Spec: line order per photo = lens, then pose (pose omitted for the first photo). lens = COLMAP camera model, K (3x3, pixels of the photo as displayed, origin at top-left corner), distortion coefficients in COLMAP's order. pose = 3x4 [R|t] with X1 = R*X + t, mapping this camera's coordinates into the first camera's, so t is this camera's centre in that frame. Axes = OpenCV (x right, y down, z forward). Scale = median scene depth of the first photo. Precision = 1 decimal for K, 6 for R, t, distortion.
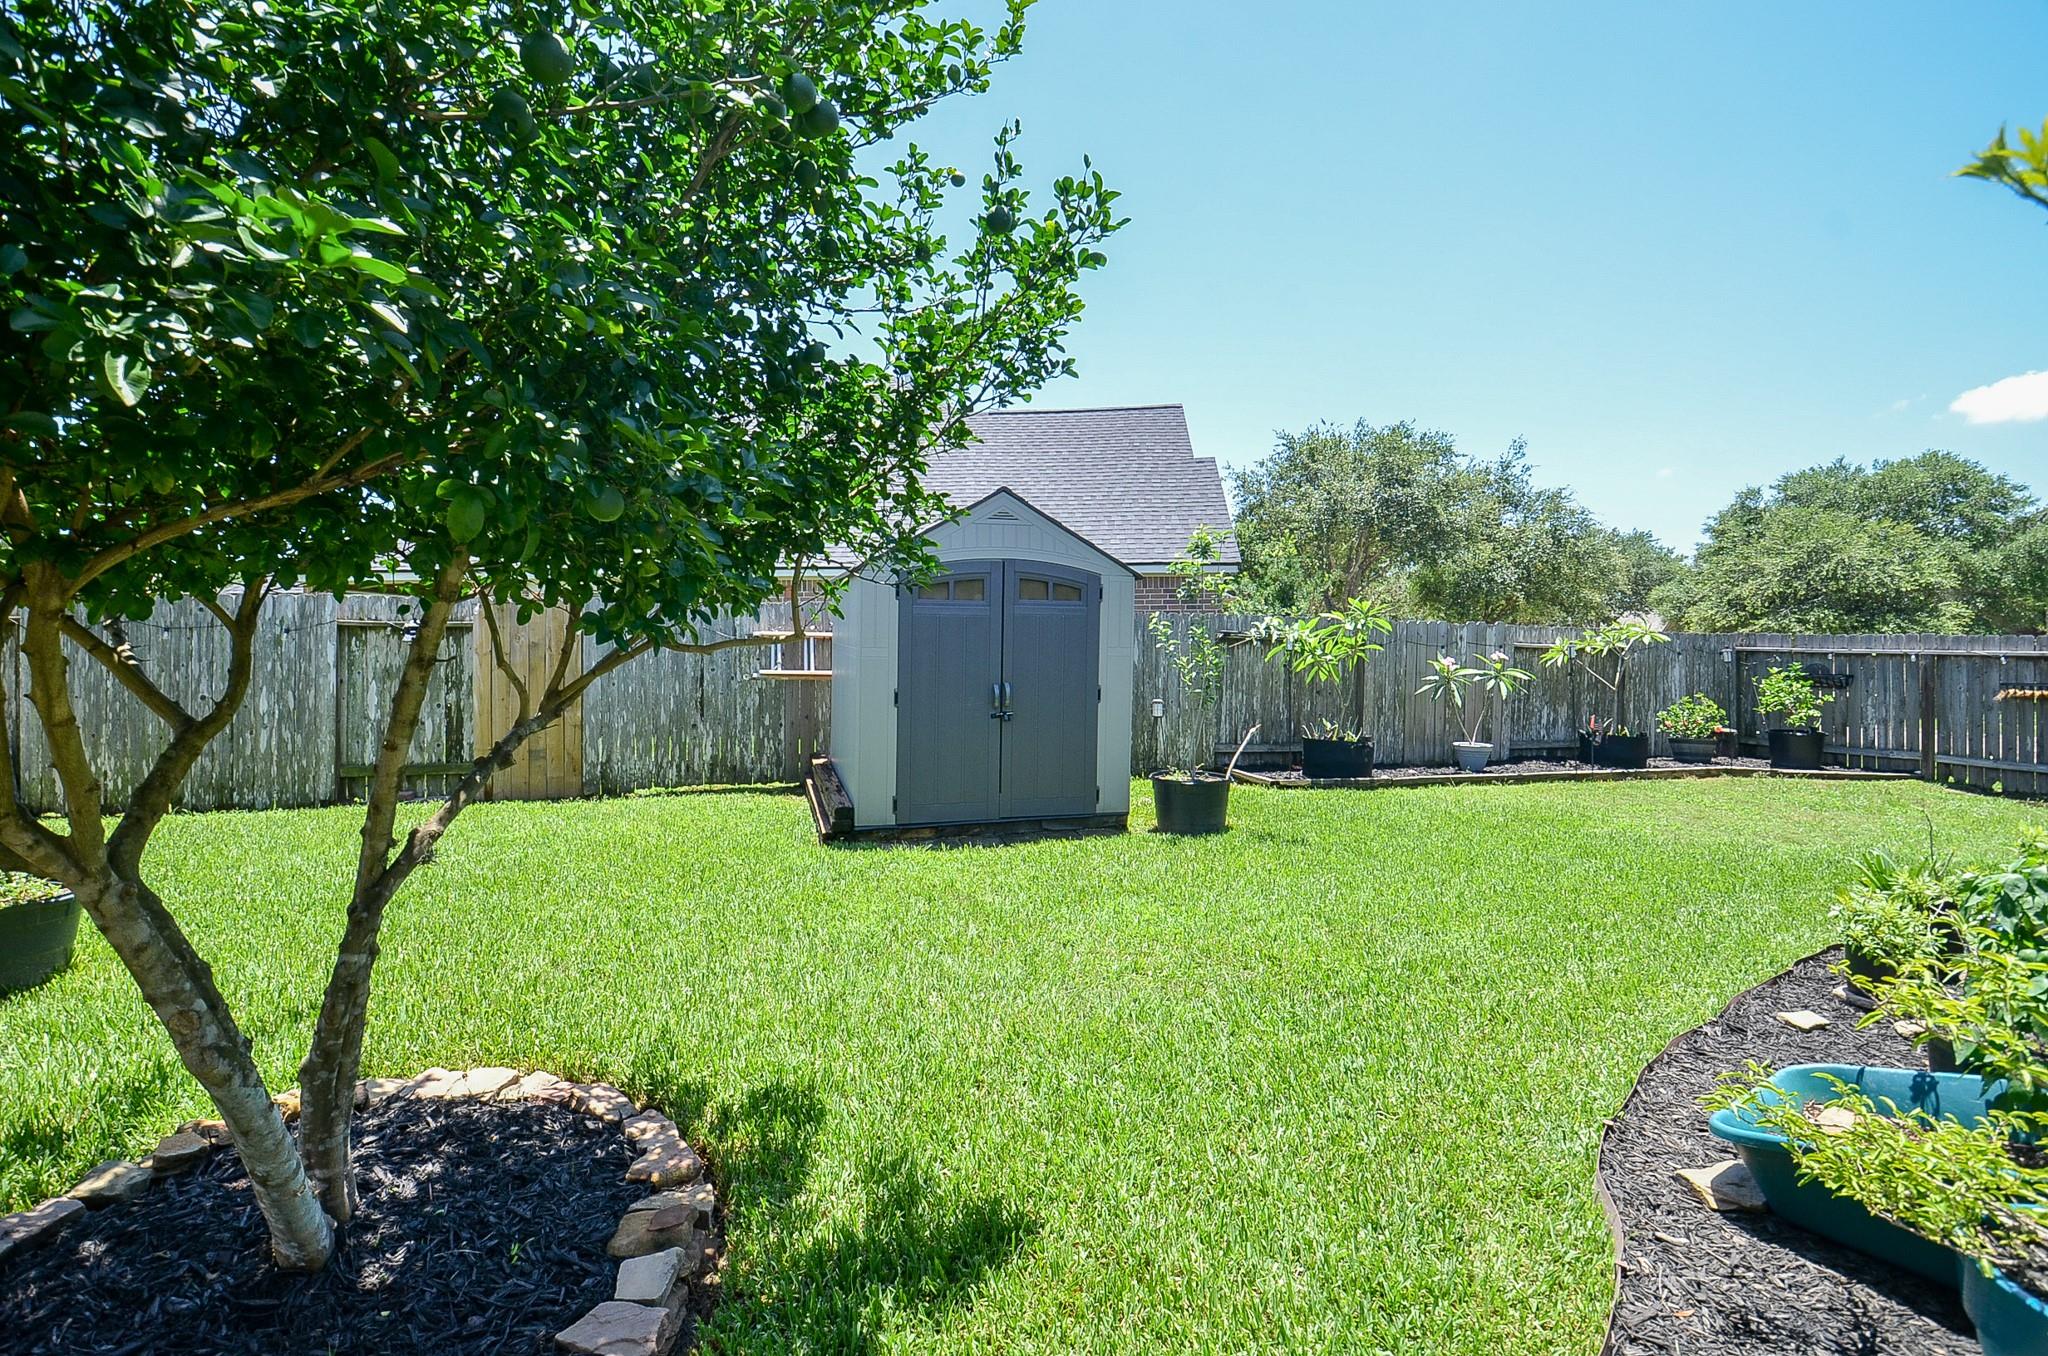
lens RADIAL K [[898.3, 0, 1023.5], [0, 898.3, 667.7], [0, 0, 1]] dist [-0.030783, -0.002574]
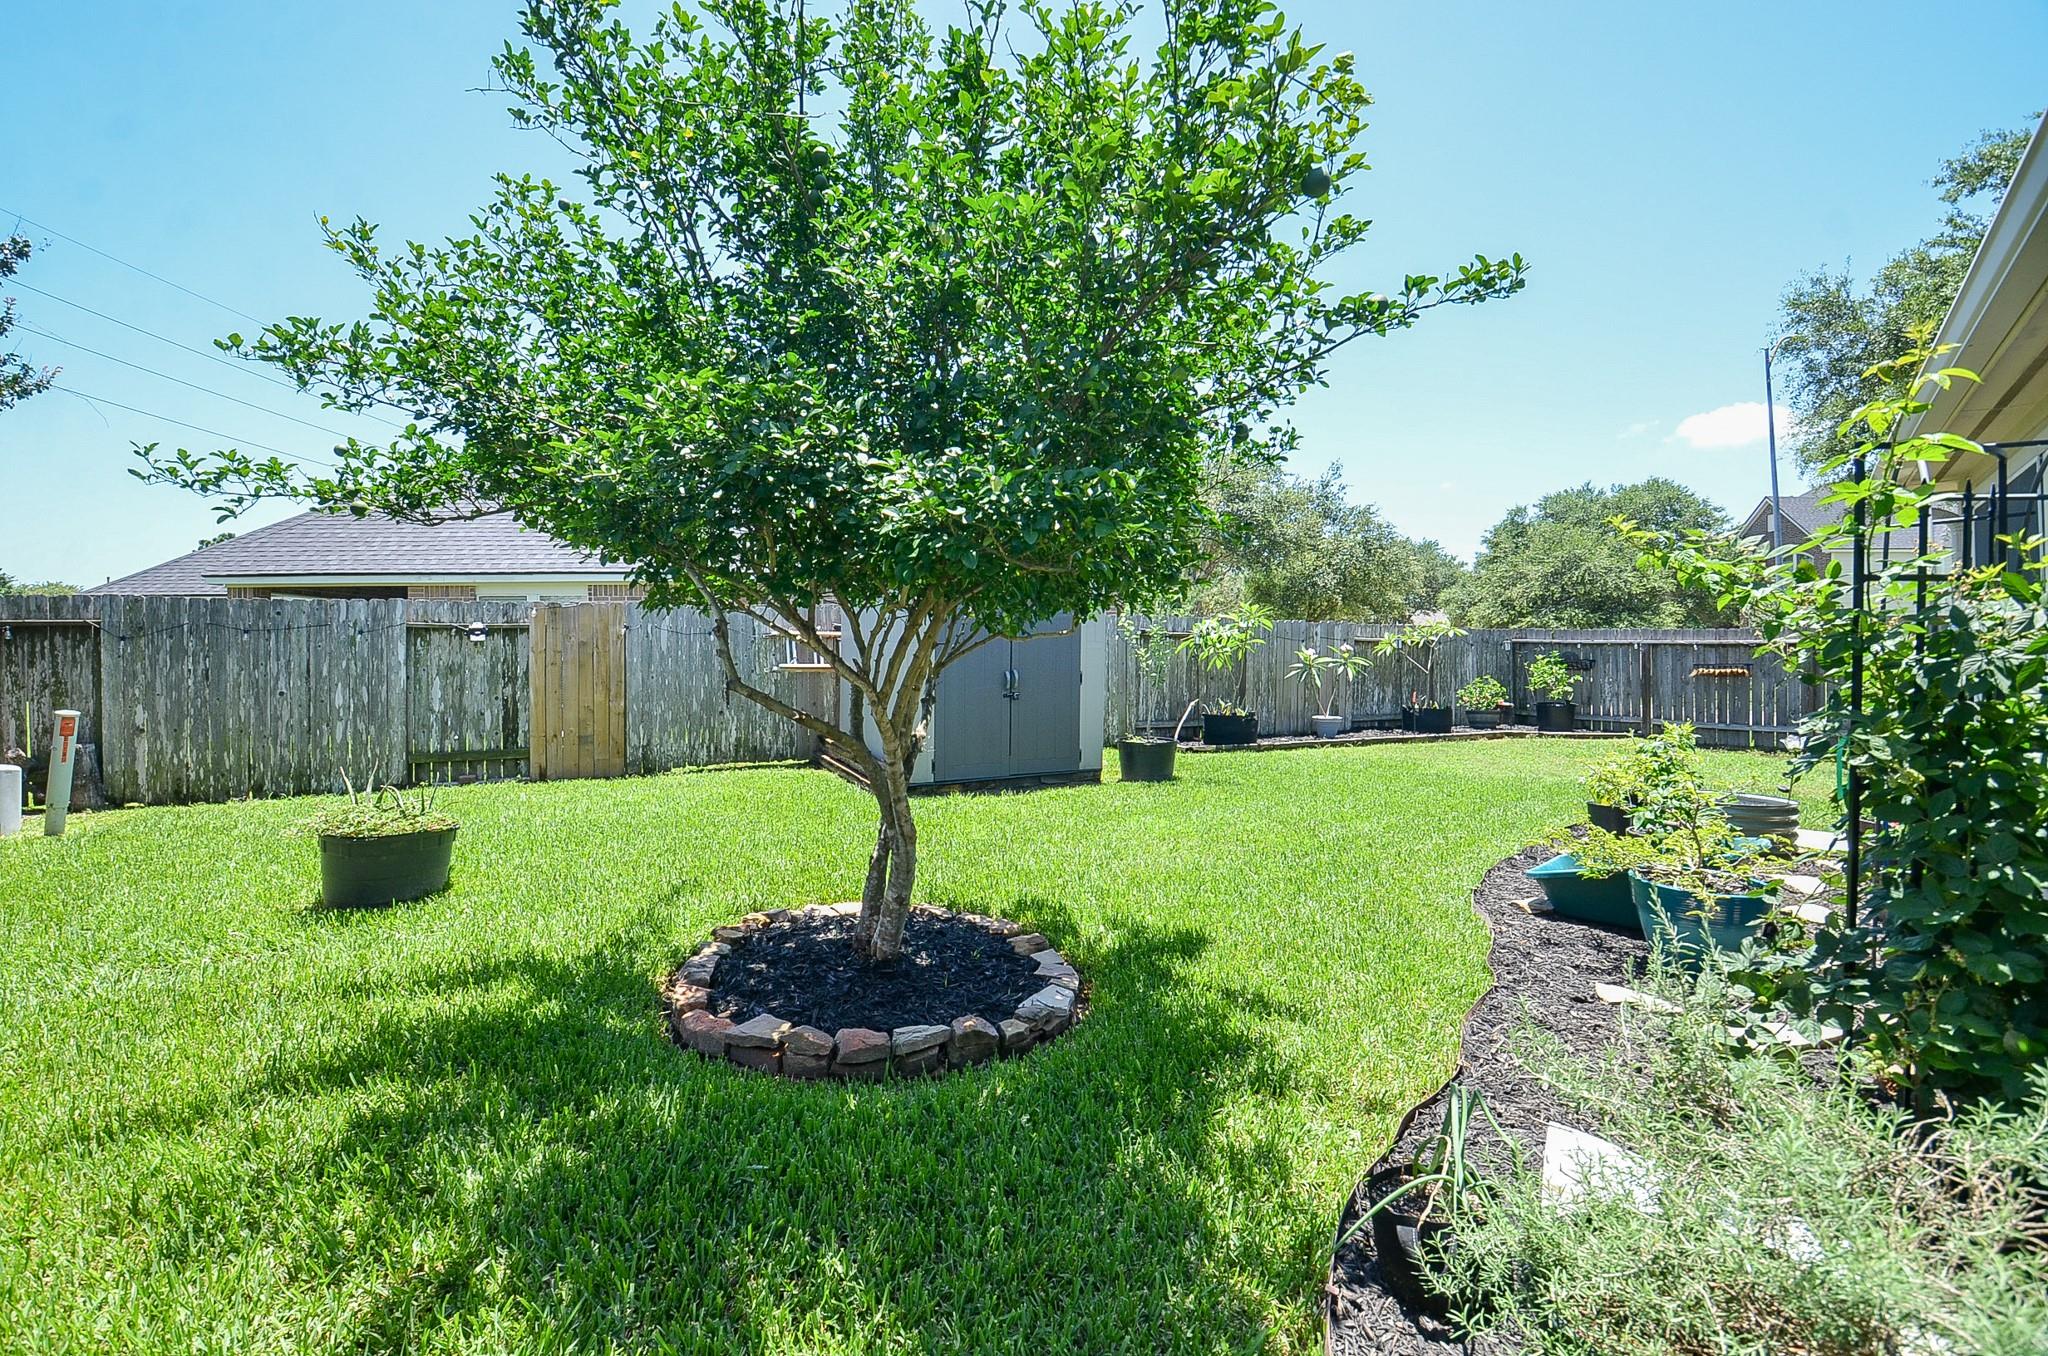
lens RADIAL K [[898.3, 0, 1015.3], [0, 898.3, 677.9], [0, 0, 1]] dist [-0.030783, -0.002574]
pose [[0.983928, -0.015097, 0.177925, -0.149461], [0.013209, 0.999843, 0.011793, 0.008763], [-0.178075, -0.009254, 0.983973, -0.163678]]
